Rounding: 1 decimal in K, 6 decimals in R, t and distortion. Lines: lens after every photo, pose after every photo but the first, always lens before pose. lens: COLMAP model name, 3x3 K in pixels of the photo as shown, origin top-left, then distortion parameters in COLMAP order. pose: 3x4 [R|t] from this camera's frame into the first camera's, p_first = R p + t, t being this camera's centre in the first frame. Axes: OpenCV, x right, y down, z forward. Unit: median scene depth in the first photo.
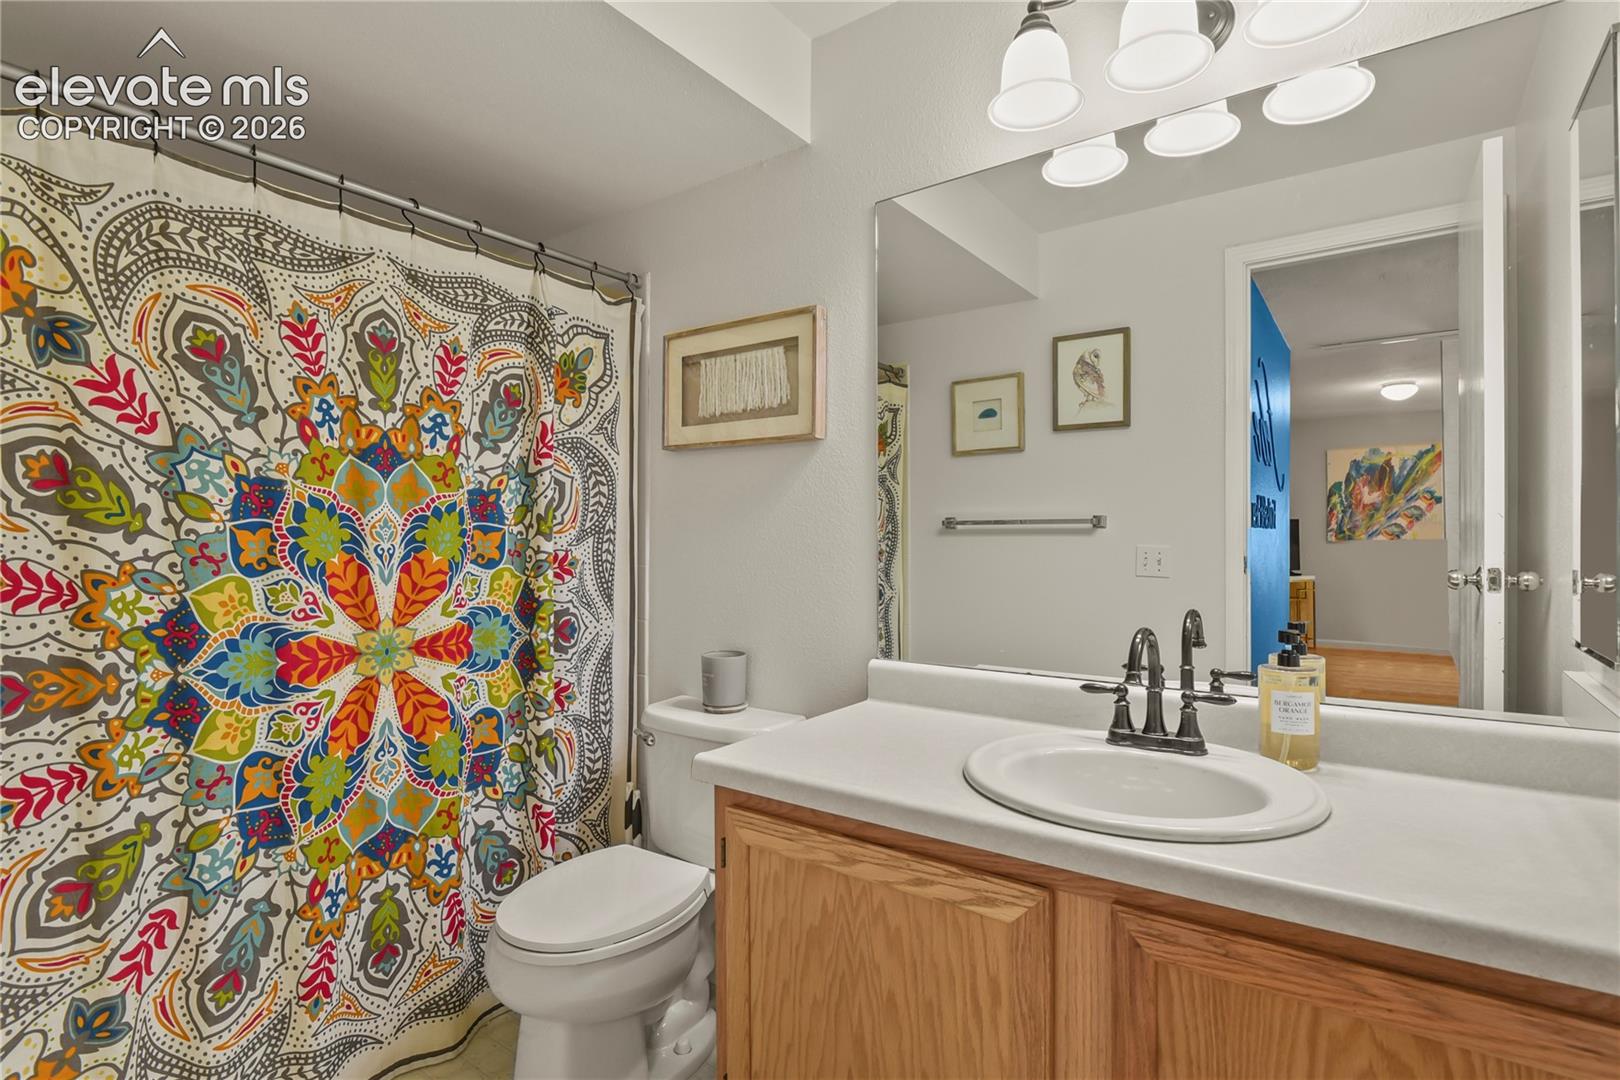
lens RADIAL K [[791.7, 0, 807.2], [0, 791.7, 539.3], [0, 0, 1]] dist [-0.010478, 0.001099]
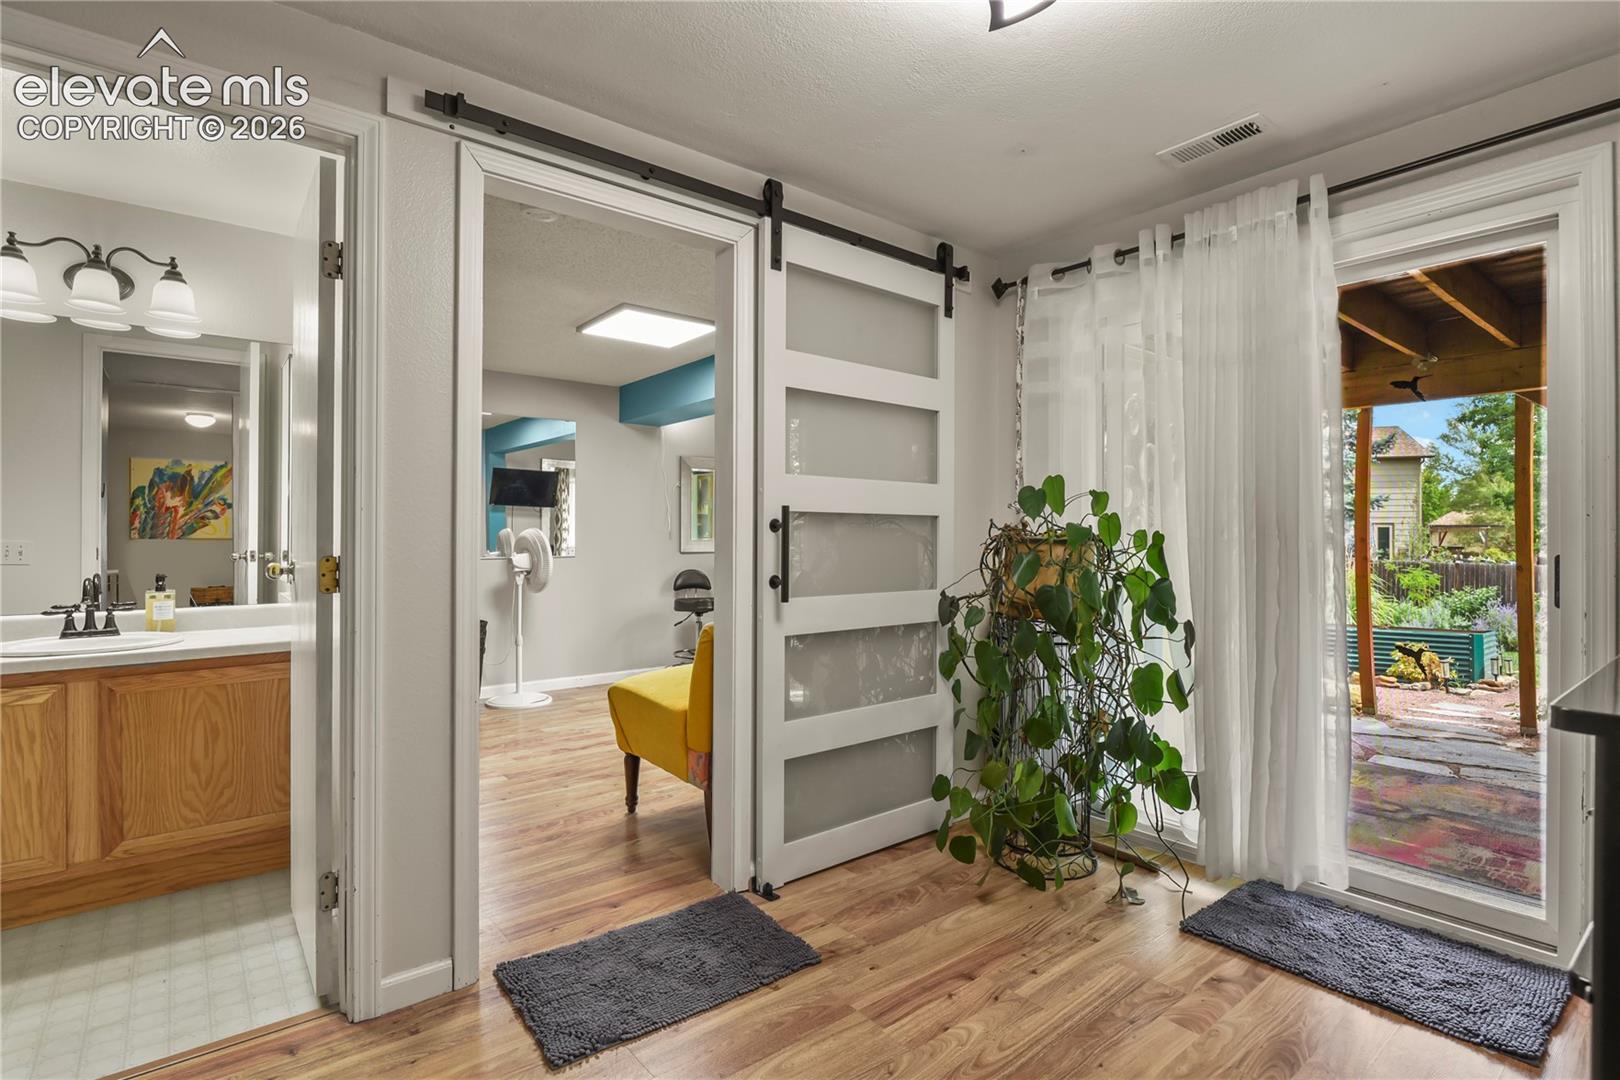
lens RADIAL K [[791.7, 0, 817.0], [0, 791.7, 537.8], [0, 0, 1]] dist [-0.010478, 0.001099]
pose [[0.253109, 0.000821, 0.967437, -0.171565], [0.000565, 0.999999, -0.000997, 0.001620], [-0.967438, 0.000799, 0.253108, -0.218439]]
